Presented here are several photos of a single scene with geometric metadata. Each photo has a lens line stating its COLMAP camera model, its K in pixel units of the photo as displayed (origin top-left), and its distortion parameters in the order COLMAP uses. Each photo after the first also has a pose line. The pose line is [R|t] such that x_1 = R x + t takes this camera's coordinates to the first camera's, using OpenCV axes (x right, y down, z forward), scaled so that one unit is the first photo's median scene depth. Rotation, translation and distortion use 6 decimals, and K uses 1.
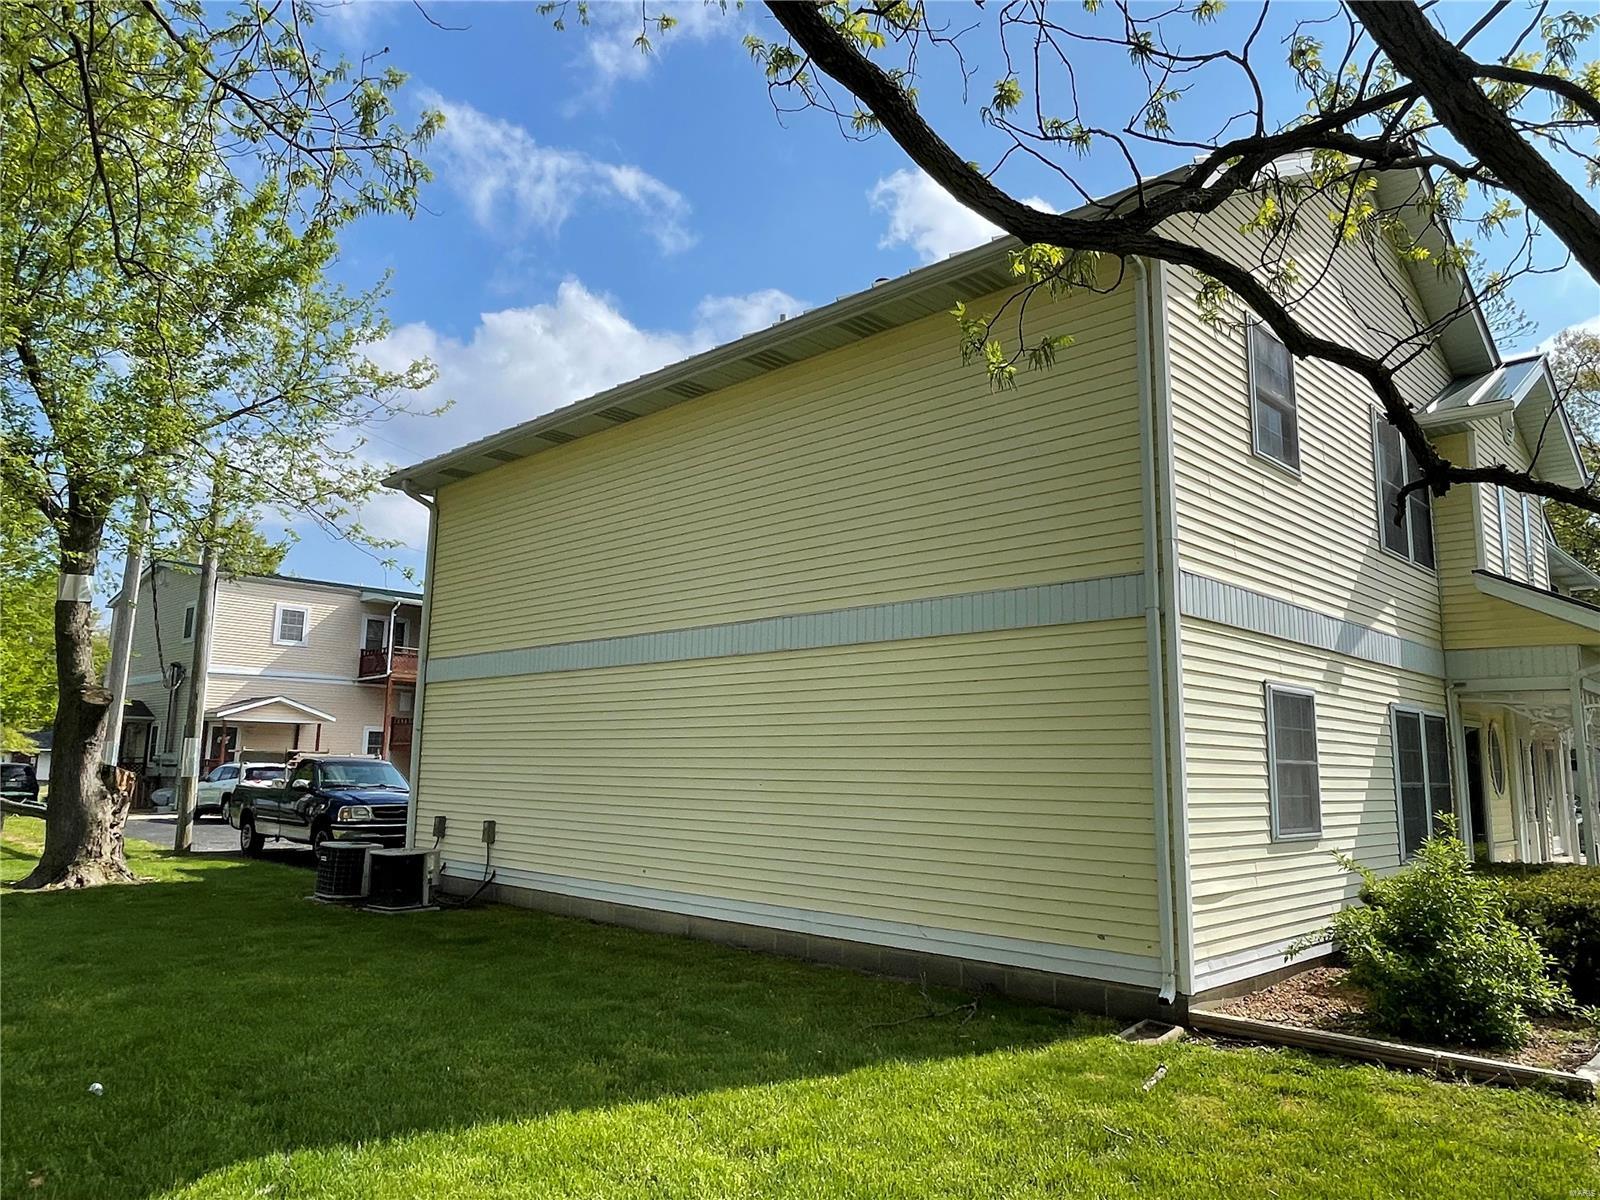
lens RADIAL K [[1097.7, 0, 800.0], [0, 1097.7, 600.0], [0, 0, 1]] dist [-0.003247, -0.001923]
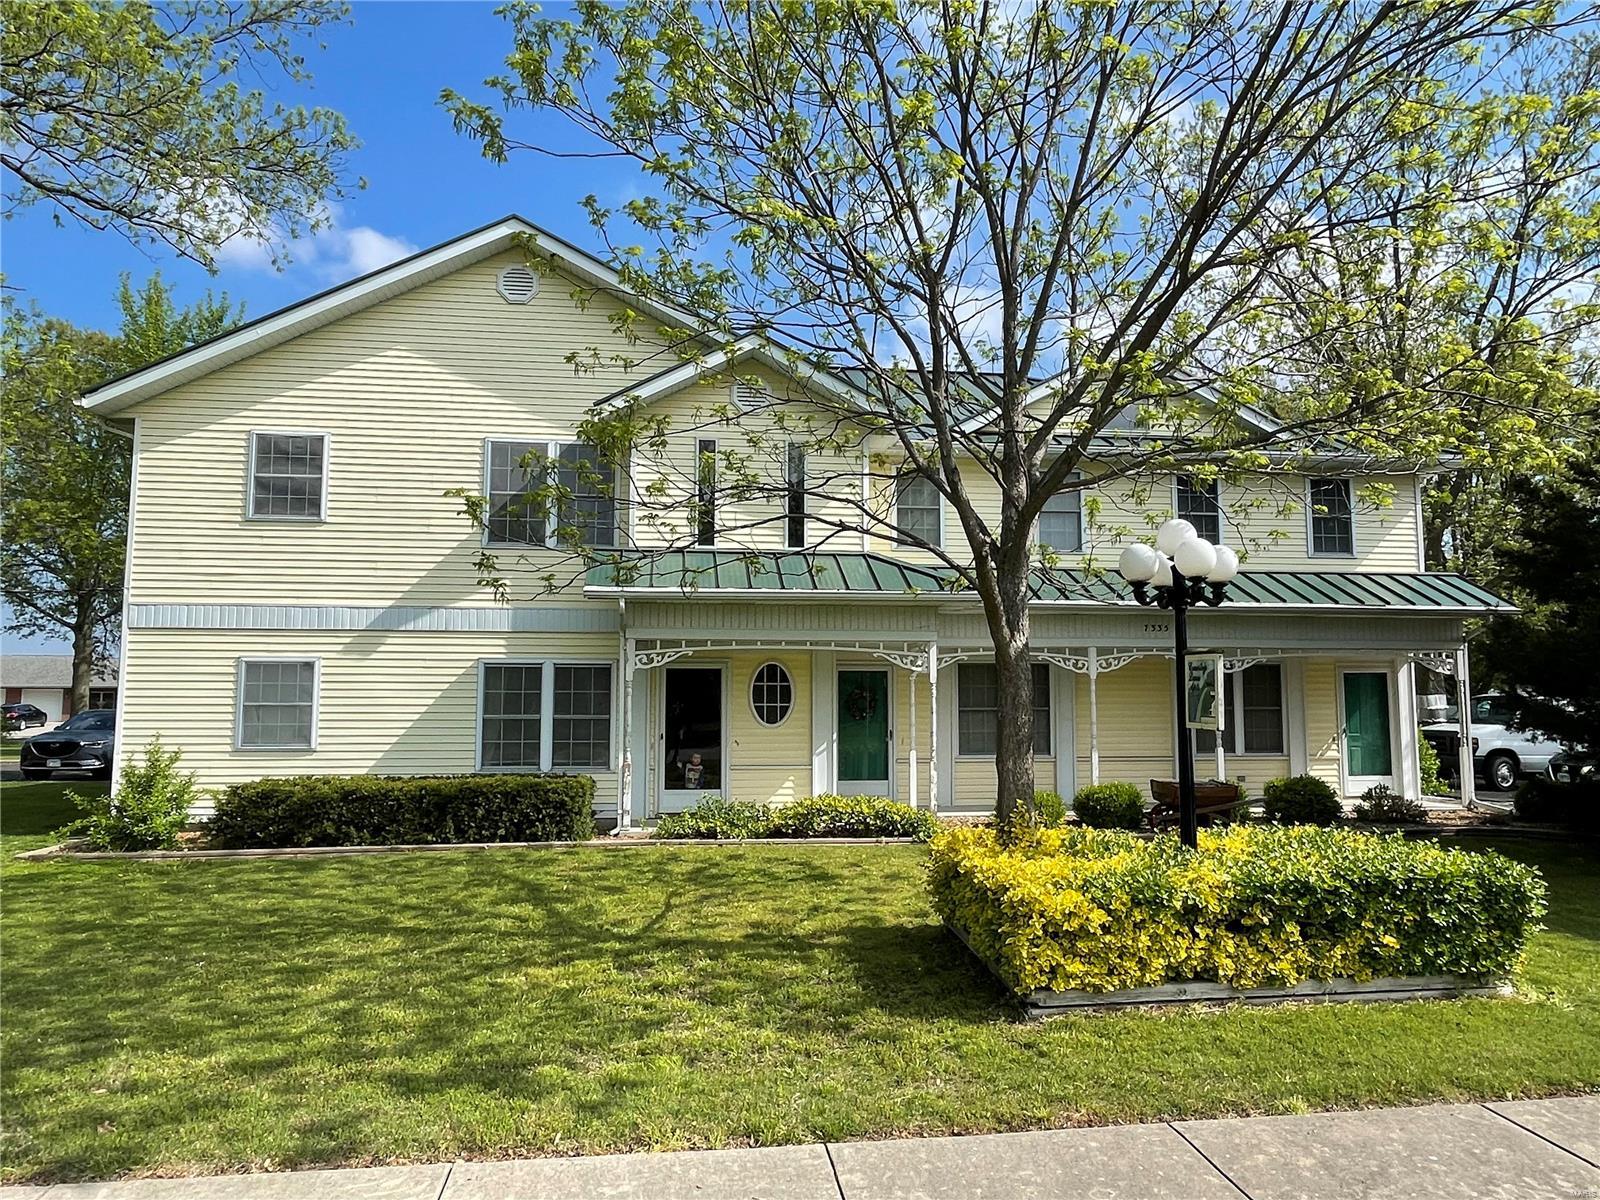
lens RADIAL K [[1099.6, 0, 803.3], [0, 1099.6, 608.1], [0, 0, 1]] dist [-0.003500, -0.002168]
pose [[0.794759, -0.079435, -0.601705, 2.044717], [0.109749, 0.993864, 0.013754, 0.068601], [0.596921, -0.076967, 0.798600, 0.167494]]
